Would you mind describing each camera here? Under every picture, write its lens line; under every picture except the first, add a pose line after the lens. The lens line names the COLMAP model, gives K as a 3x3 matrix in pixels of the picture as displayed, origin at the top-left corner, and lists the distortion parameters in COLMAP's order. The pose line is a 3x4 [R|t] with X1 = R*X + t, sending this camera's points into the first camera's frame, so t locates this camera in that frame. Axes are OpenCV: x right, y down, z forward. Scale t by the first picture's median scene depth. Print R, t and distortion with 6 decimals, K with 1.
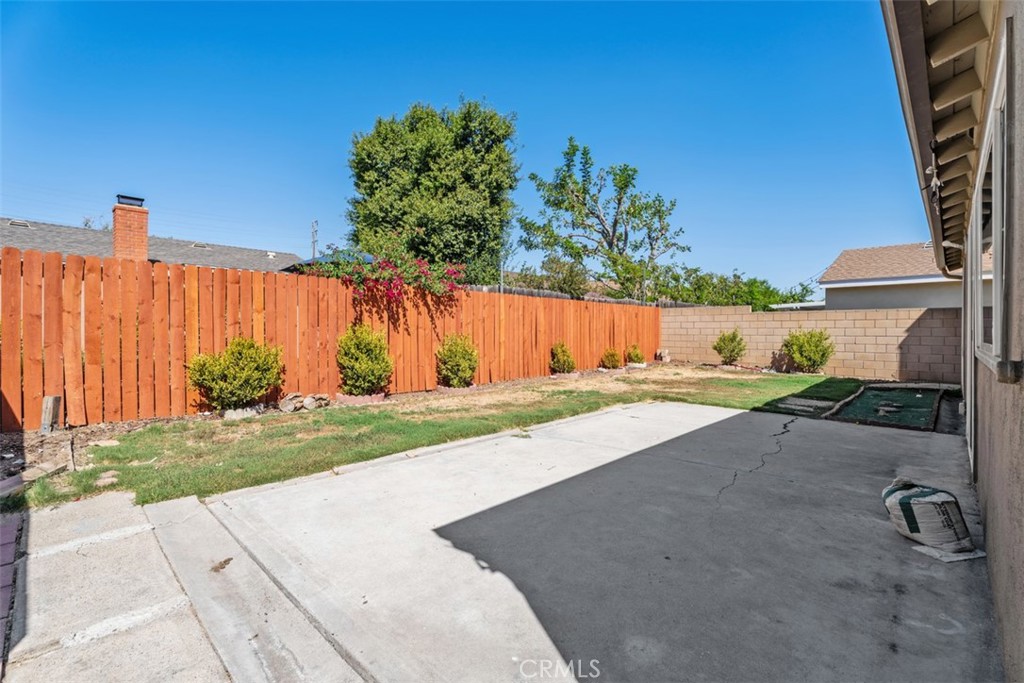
lens RADIAL K [[458.2, 0, 513.4], [0, 458.2, 335.9], [0, 0, 1]] dist [0.001516, -0.000991]
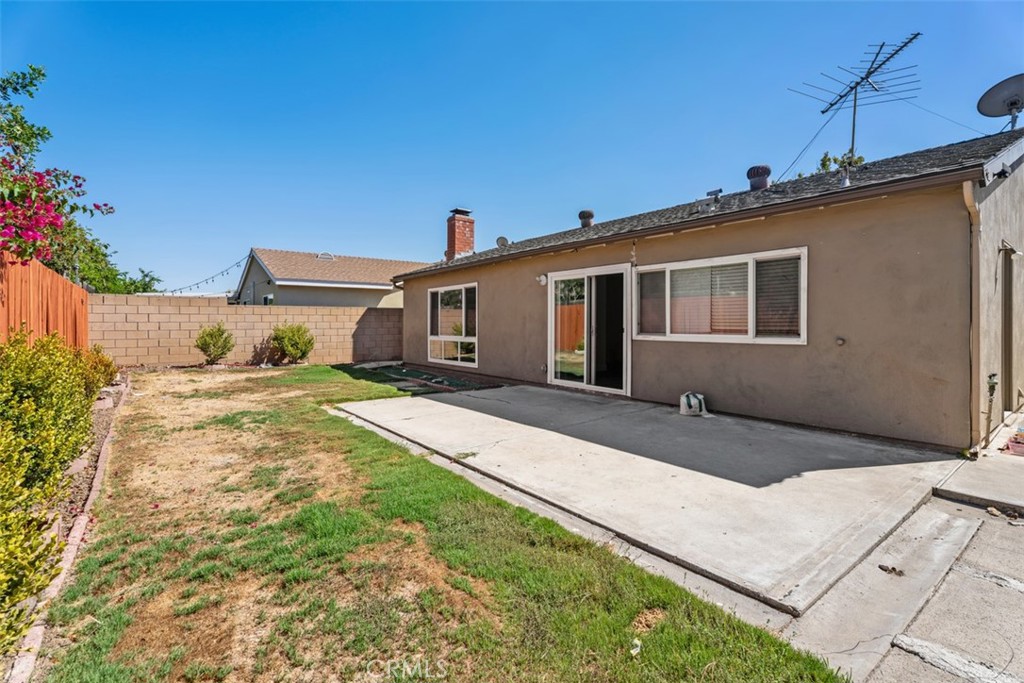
lens RADIAL K [[458.2, 0, 516.5], [0, 458.2, 323.4], [0, 0, 1]] dist [0.001516, -0.000991]
pose [[0.144320, -0.007242, 0.989505, -0.374430], [0.011469, 0.999918, 0.005646, -0.015687], [-0.989465, 0.010534, 0.144391, 0.354506]]
